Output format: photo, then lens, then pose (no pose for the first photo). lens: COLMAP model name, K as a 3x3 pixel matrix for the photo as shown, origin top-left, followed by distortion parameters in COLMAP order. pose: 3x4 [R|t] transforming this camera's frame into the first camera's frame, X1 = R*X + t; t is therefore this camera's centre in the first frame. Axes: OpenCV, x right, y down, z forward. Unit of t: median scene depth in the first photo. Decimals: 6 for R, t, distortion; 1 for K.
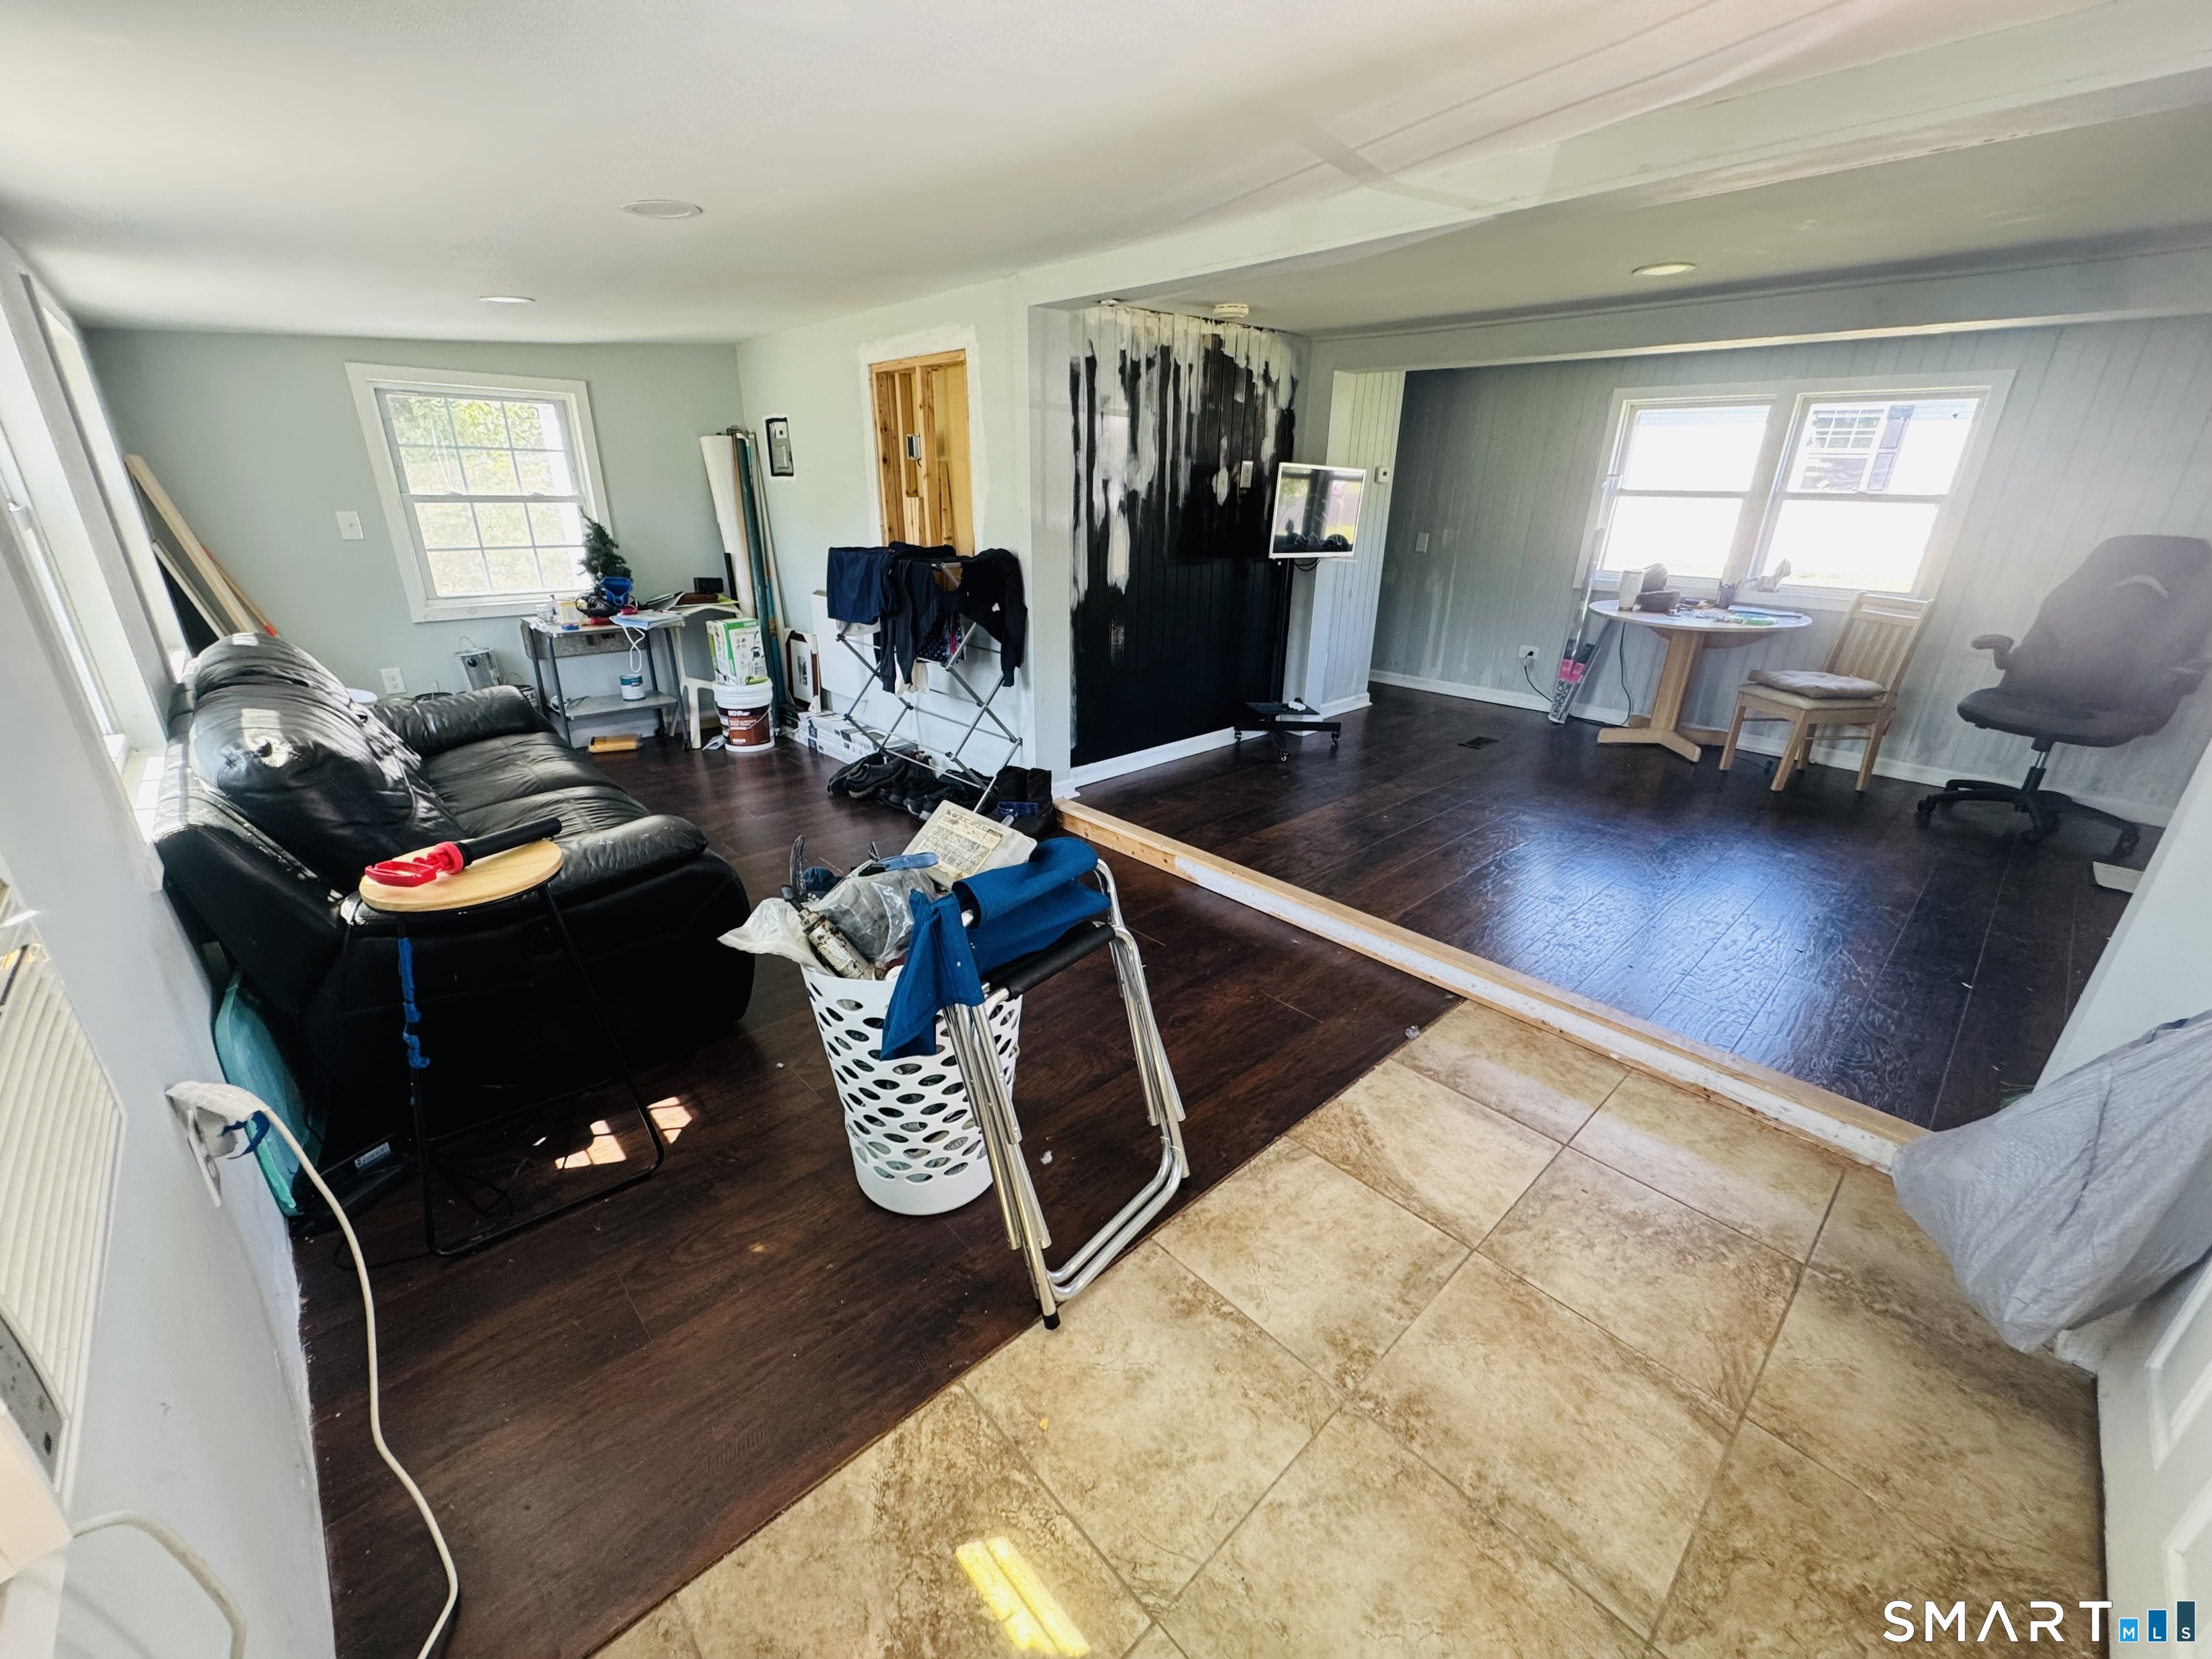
lens RADIAL K [[874.7, 0, 1106.0], [0, 874.7, 829.5], [0, 0, 1]] dist [-0.004232, -0.000033]
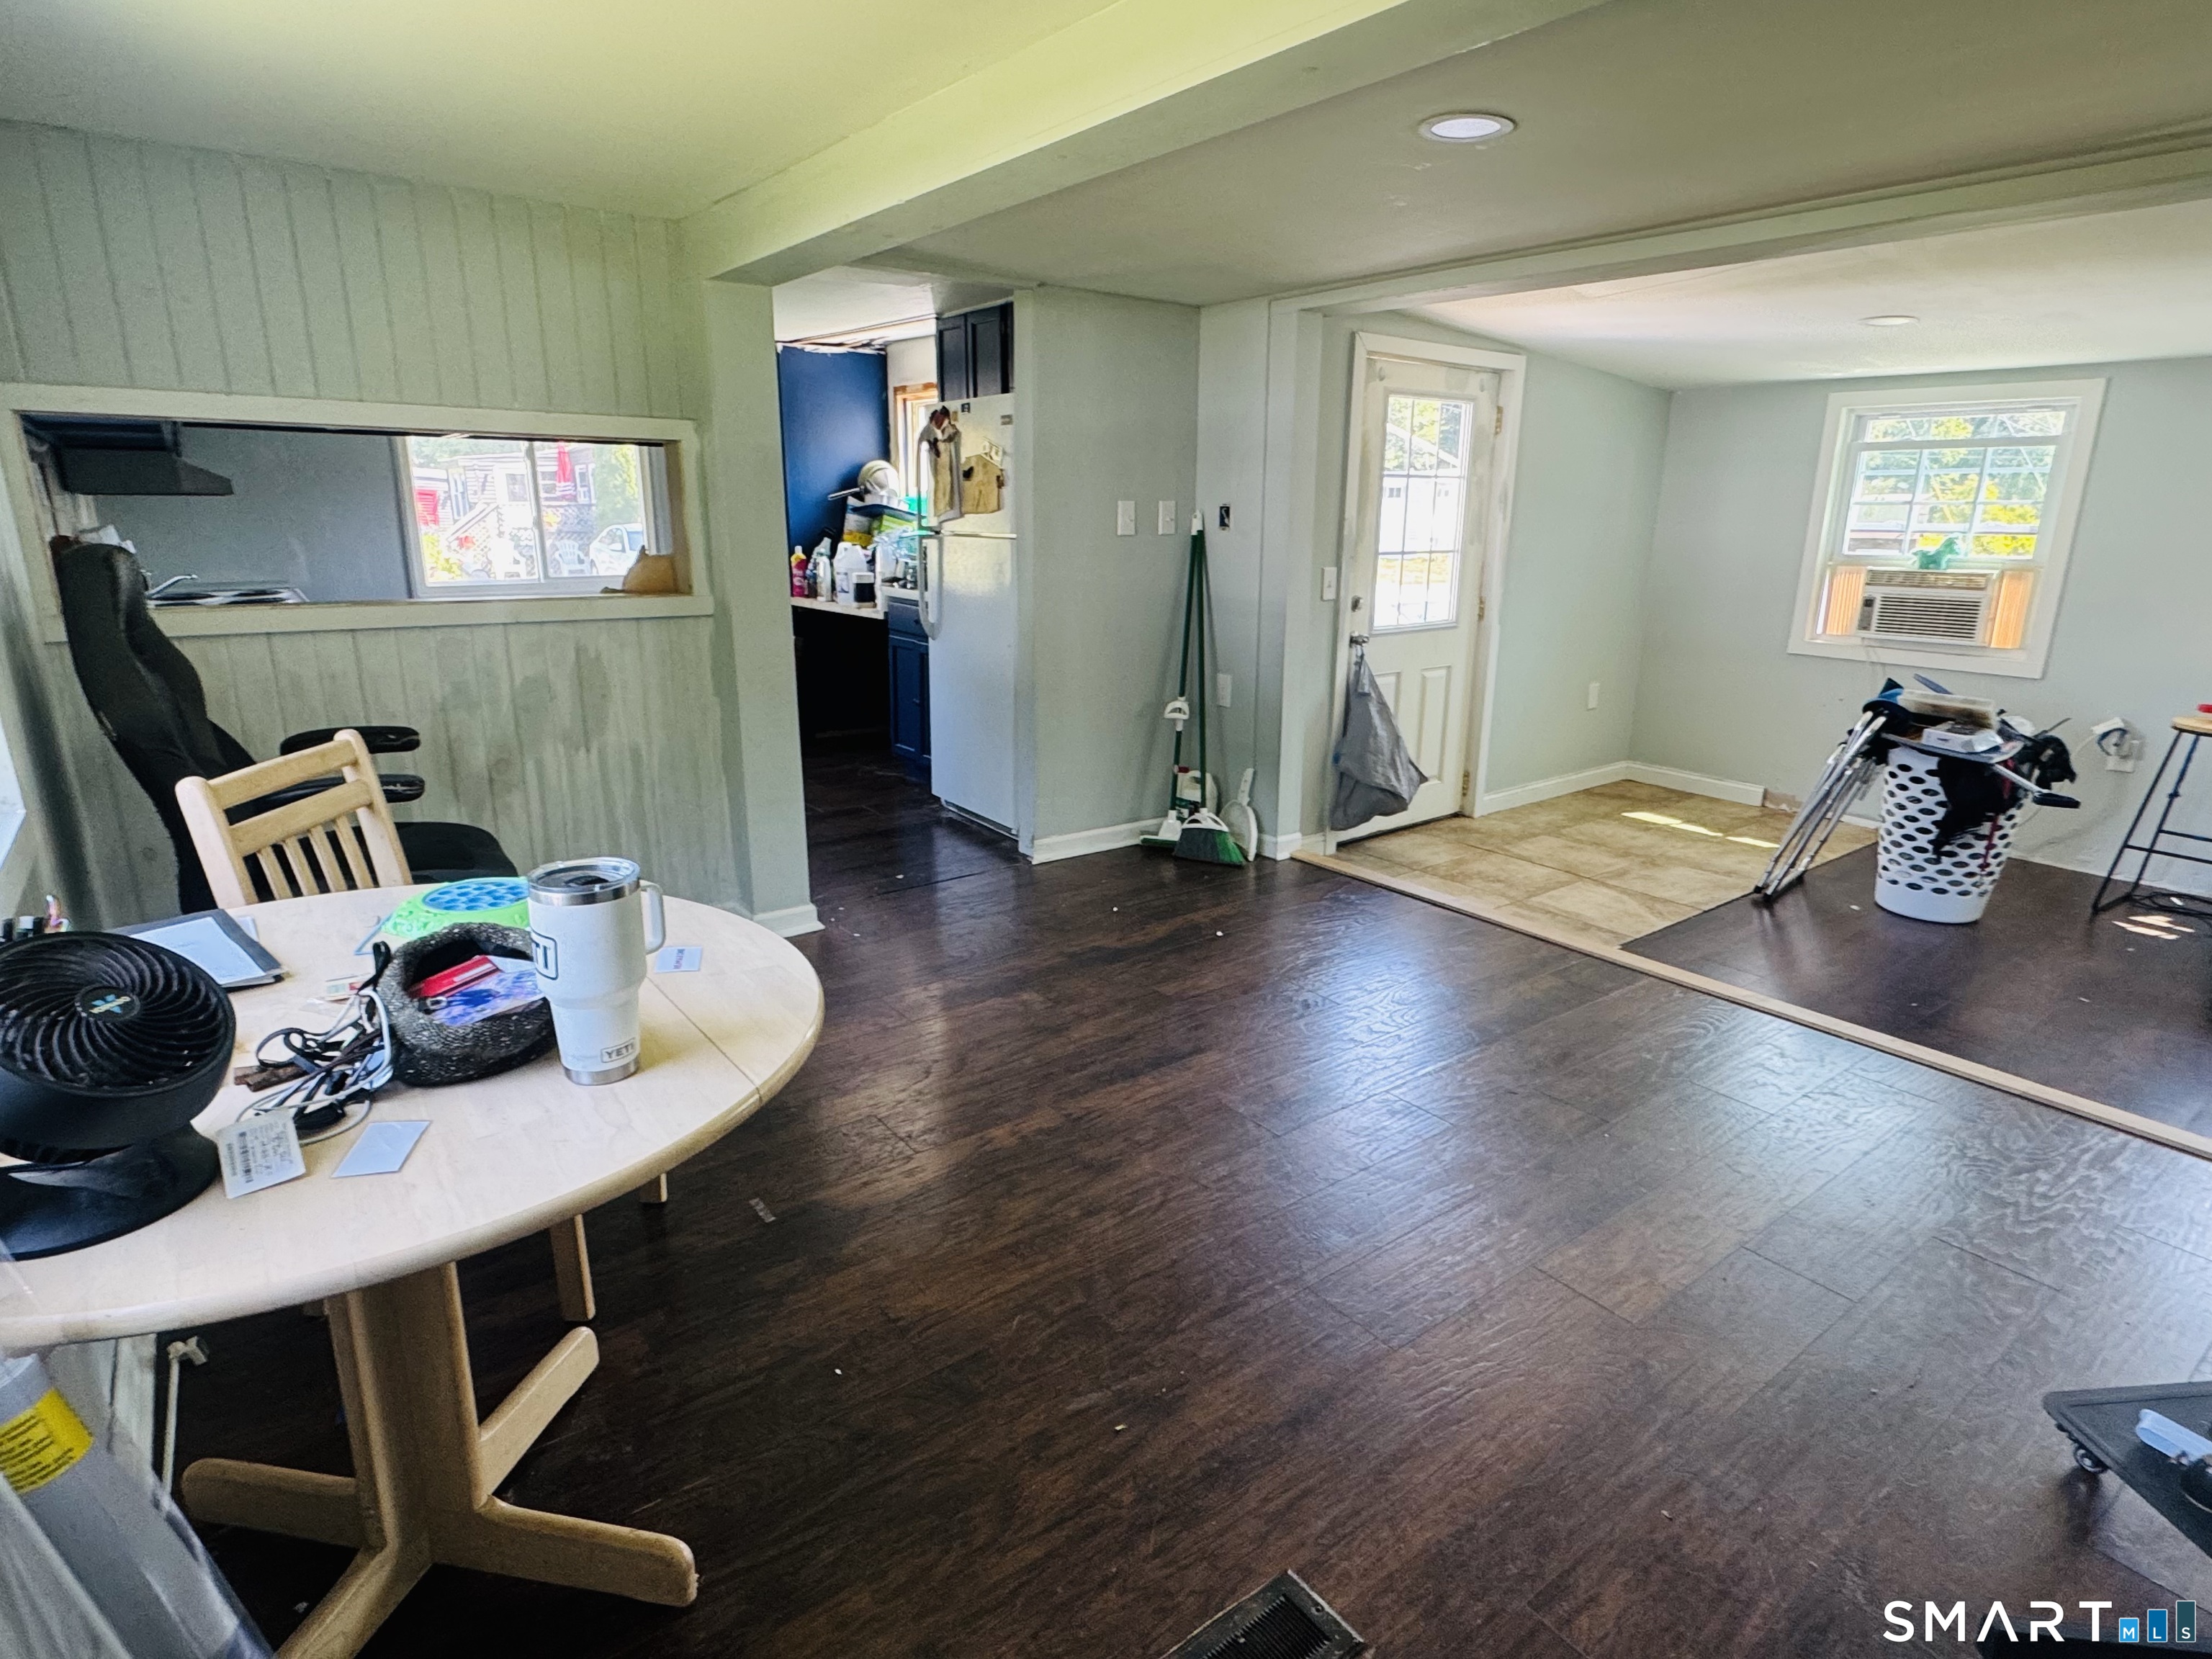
lens RADIAL K [[1184.4, 0, 1106.0], [0, 1184.4, 829.5], [0, 0, 1]] dist [0.000255, 0.000250]
pose [[-0.994856, -0.054311, 0.085513, 0.578607], [0.008271, 0.797770, 0.602906, -0.547612], [-0.100964, 0.600512, -0.793216, 1.425702]]
